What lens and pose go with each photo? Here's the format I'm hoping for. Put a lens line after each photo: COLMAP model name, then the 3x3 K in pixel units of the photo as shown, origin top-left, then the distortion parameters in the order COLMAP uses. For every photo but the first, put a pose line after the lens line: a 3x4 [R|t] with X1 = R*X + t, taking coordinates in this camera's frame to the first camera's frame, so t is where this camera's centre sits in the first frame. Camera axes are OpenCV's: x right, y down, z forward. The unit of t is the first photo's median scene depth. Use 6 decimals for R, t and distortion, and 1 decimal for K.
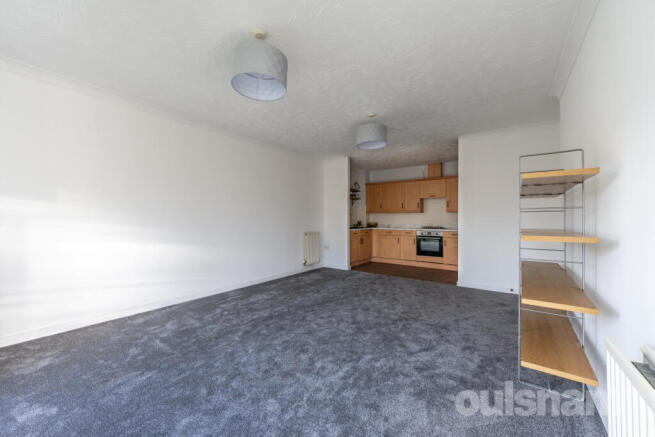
lens RADIAL K [[255.3, 0, 326.6], [0, 255.3, 217.2], [0, 0, 1]] dist [0.002988, 0.000075]
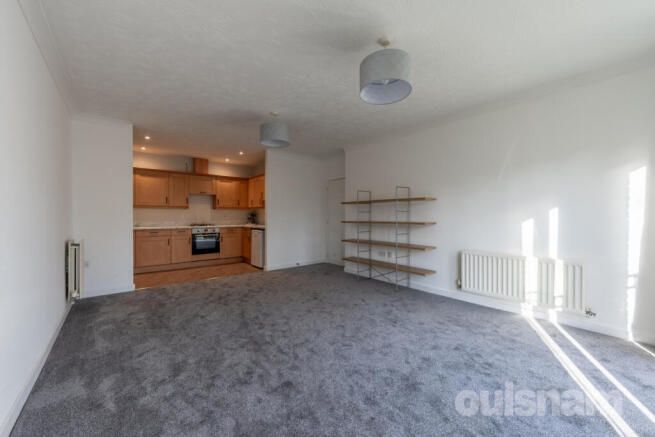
lens RADIAL K [[255.3, 0, 327.0], [0, 255.3, 217.4], [0, 0, 1]] dist [0.002988, 0.000075]
pose [[0.240873, -0.004535, 0.970546, -0.687816], [-0.009360, 0.999932, 0.006995, 0.002829], [-0.970511, -0.010769, 0.240815, 0.495568]]
